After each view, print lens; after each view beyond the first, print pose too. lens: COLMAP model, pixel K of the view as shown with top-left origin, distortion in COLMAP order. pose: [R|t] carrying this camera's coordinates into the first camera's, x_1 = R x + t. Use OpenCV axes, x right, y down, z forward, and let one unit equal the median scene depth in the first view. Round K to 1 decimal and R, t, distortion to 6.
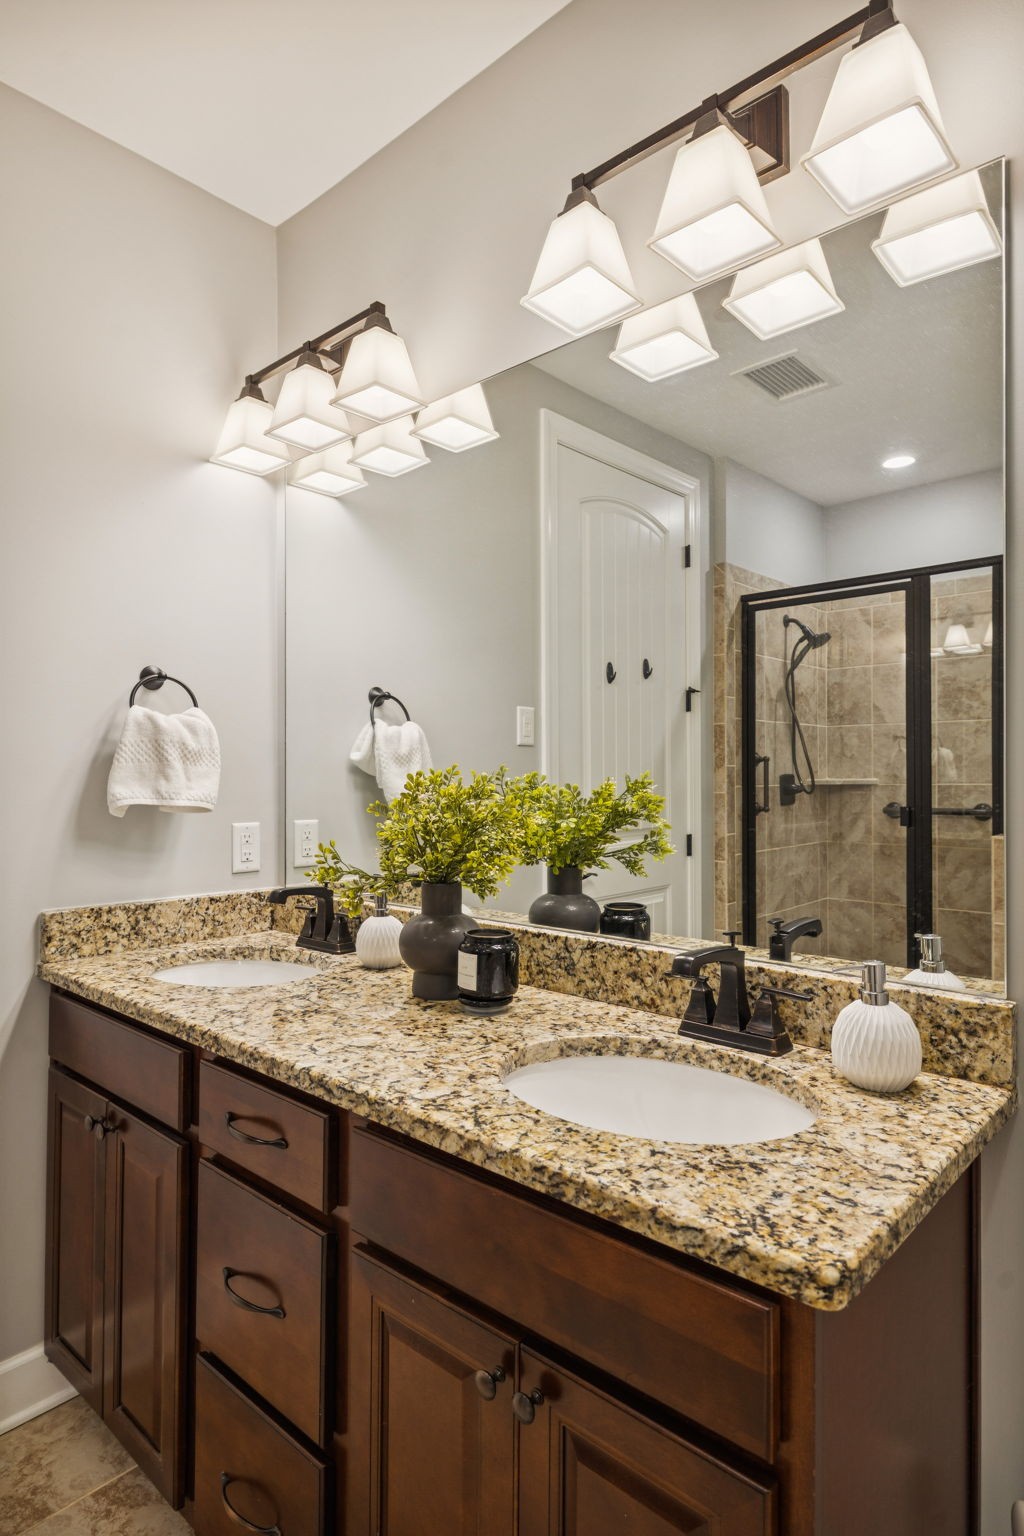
lens RADIAL K [[772.3, 0, 514.0], [0, 772.3, 771.6], [0, 0, 1]] dist [-0.003324, 0.000023]
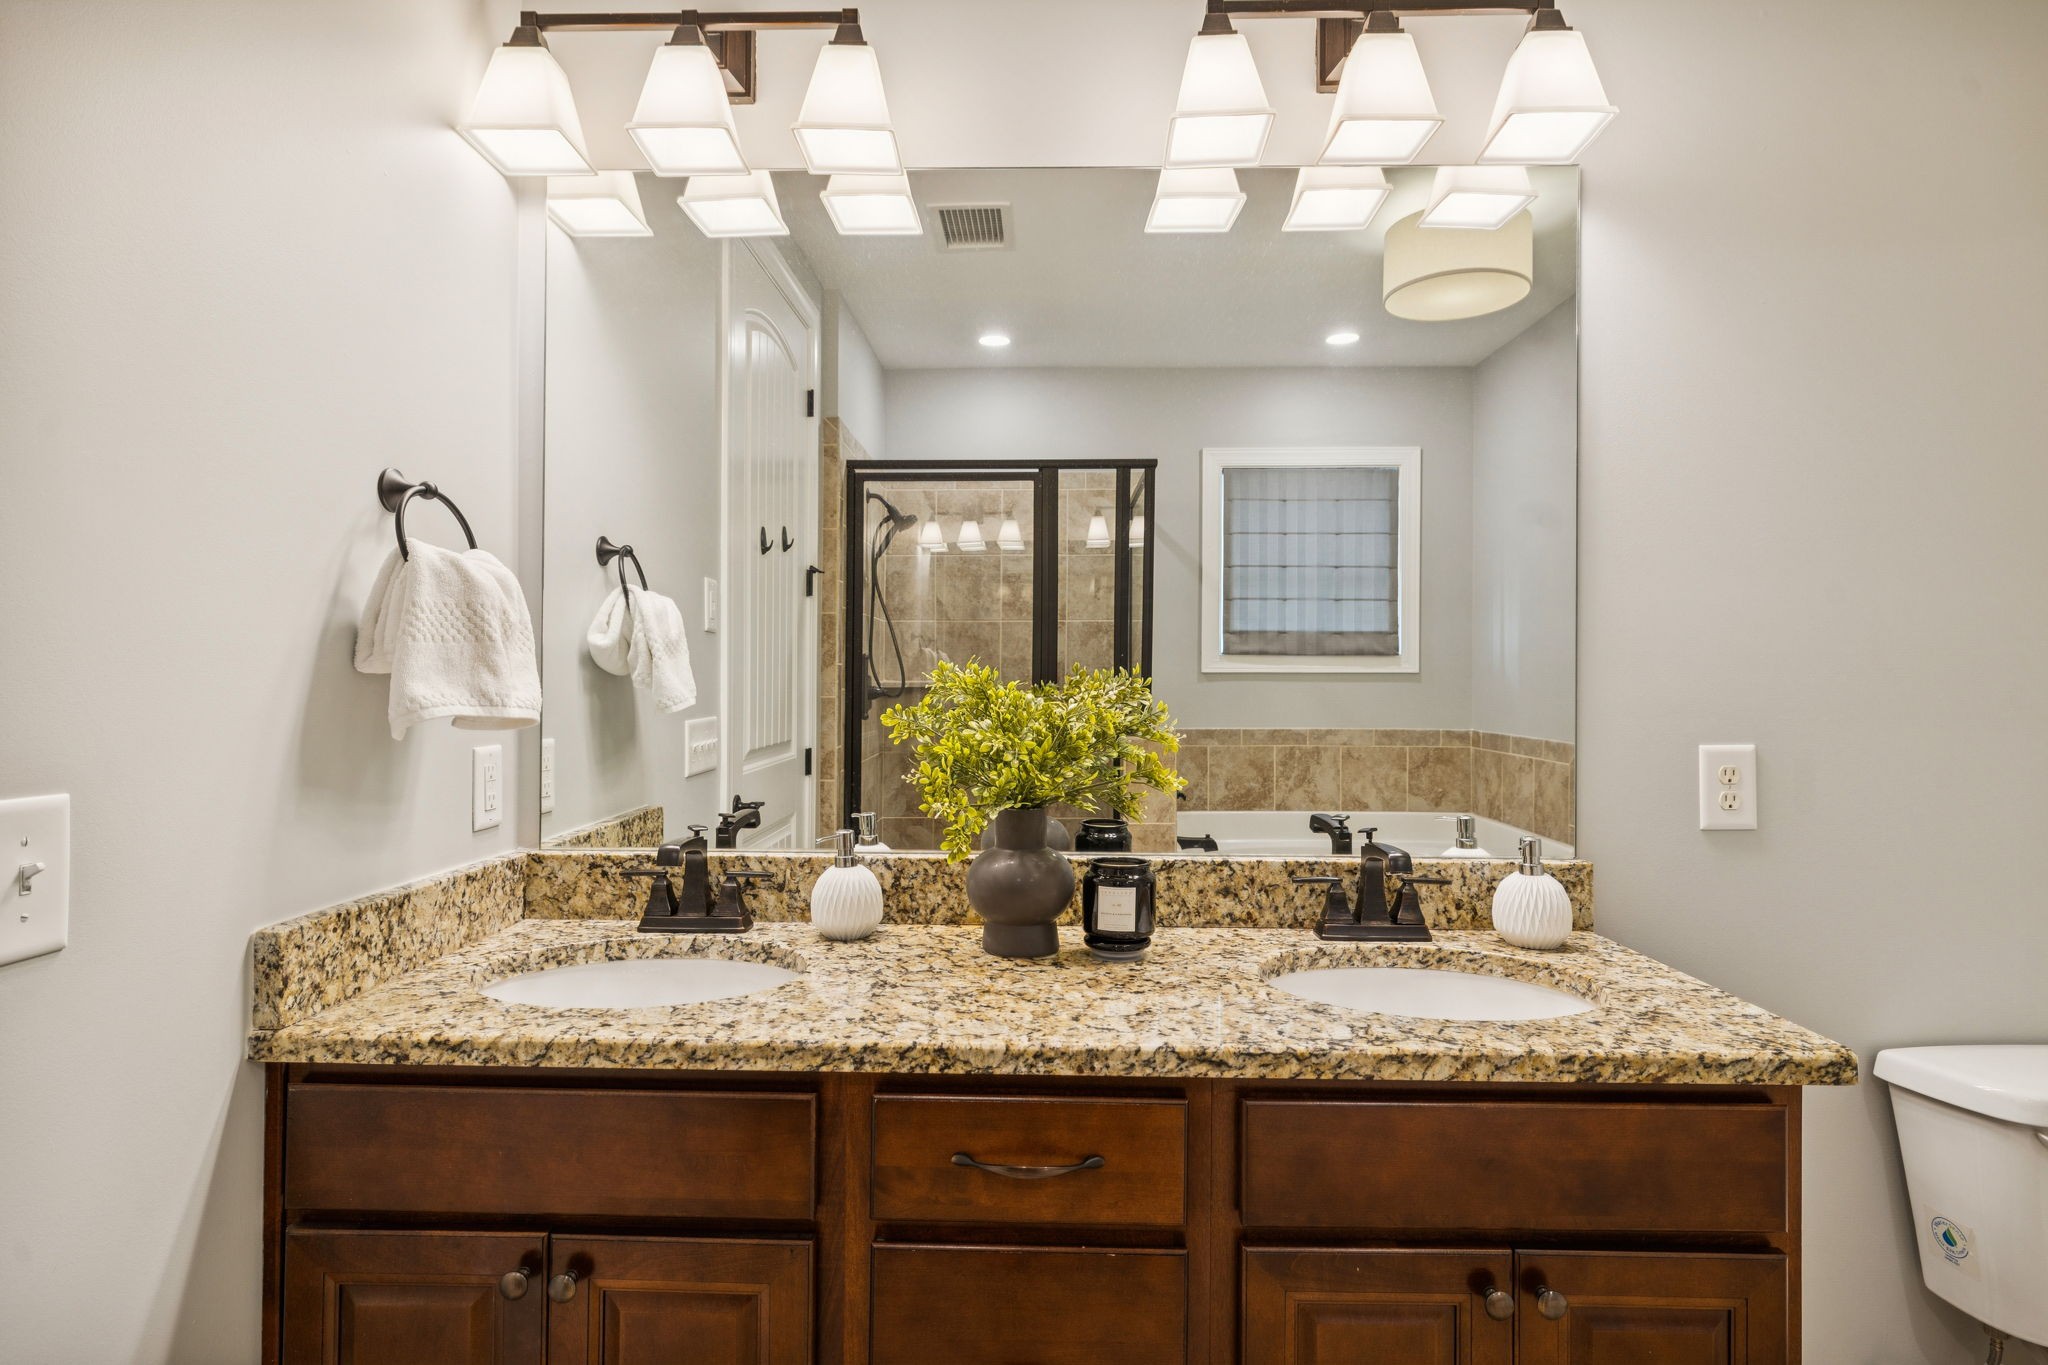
lens RADIAL K [[958.5, 0, 1020.1], [0, 958.5, 672.0], [0, 0, 1]] dist [-0.004864, 0.000014]
pose [[0.799742, 0.009362, 0.600271, -0.730071], [-0.009021, 0.999953, -0.003576, 0.011625], [-0.600276, -0.002555, 0.799789, 0.245212]]
